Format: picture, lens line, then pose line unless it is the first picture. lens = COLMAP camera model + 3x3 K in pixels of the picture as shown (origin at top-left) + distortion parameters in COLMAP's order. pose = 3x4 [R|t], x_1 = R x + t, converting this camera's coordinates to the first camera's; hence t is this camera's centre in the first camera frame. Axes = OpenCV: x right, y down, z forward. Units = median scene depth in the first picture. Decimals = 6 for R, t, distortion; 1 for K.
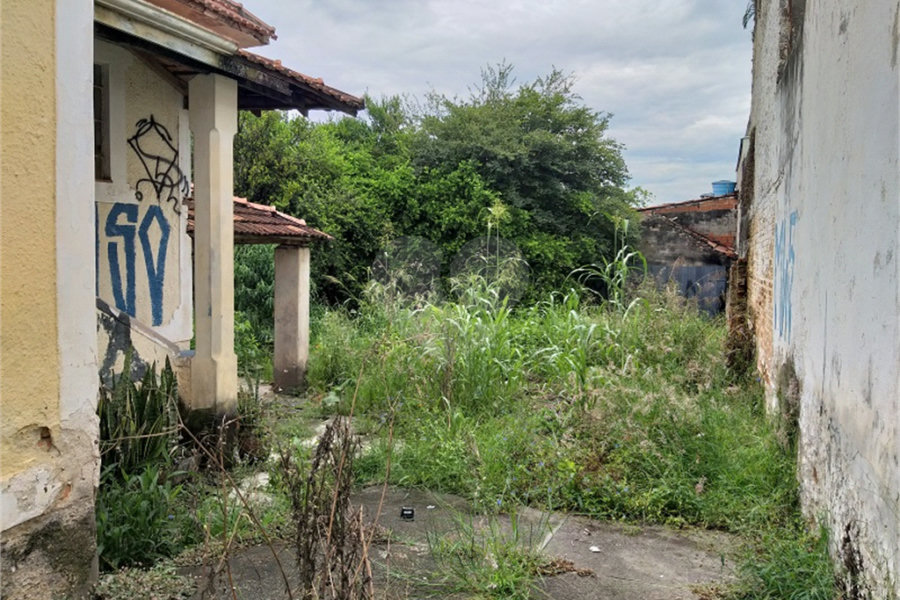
lens RADIAL K [[680.6, 0, 454.1], [0, 680.6, 269.1], [0, 0, 1]] dist [0.067572, -0.126254]
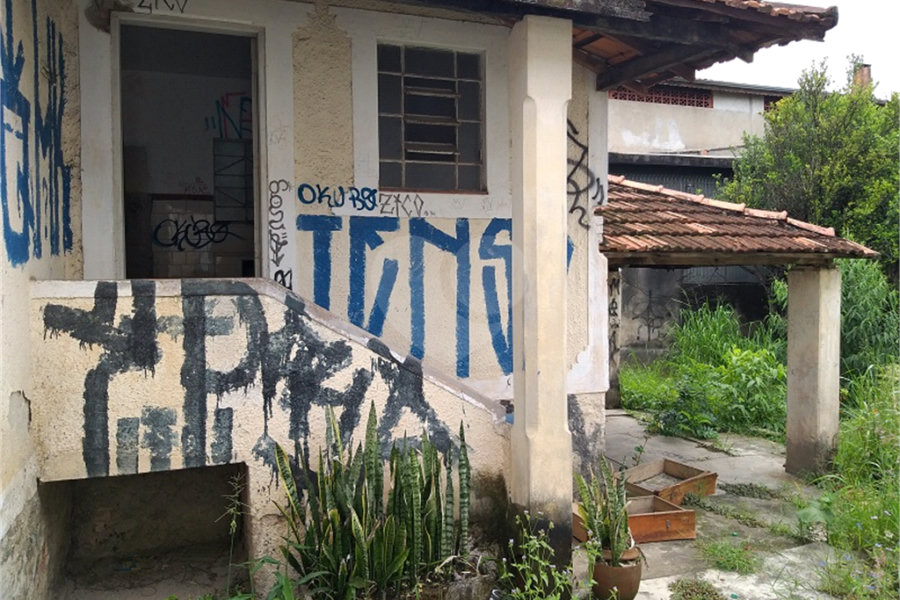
lens RADIAL K [[698.3, 0, 448.7], [0, 698.3, 278.9], [0, 0, 1]] dist [0.101489, -0.199292]
pose [[0.655710, -0.002400, -0.755009, 0.074262], [-0.012114, 0.999833, -0.013700, -0.007952], [0.754916, 0.018129, 0.655571, 0.284992]]
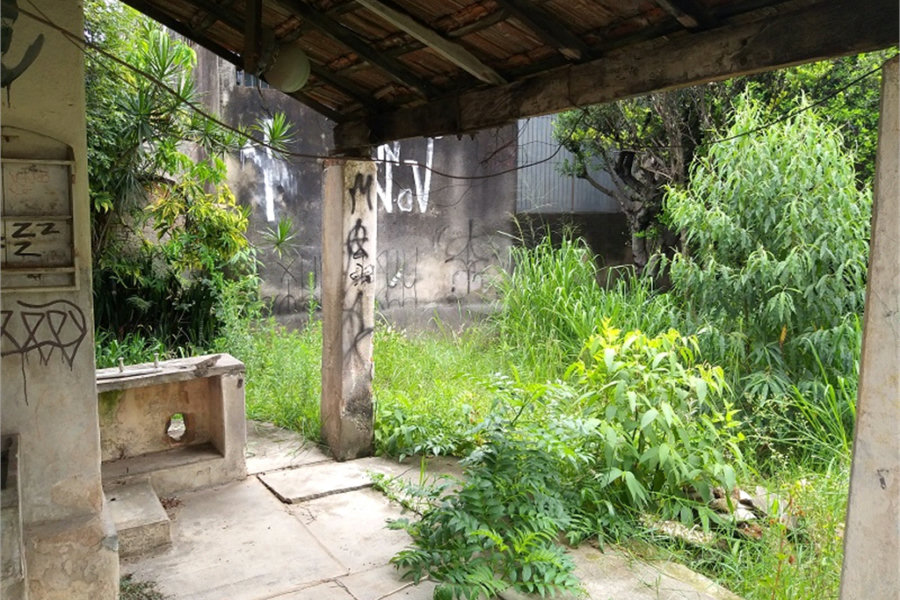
lens RADIAL K [[680.6, 0, 454.1], [0, 680.6, 269.1], [0, 0, 1]] dist [0.067572, -0.126254]
pose [[0.803623, 0.043379, -0.593556, -0.322871], [-0.015641, 0.998535, 0.051799, 0.019620], [0.594933, -0.032343, 0.803124, 0.993576]]
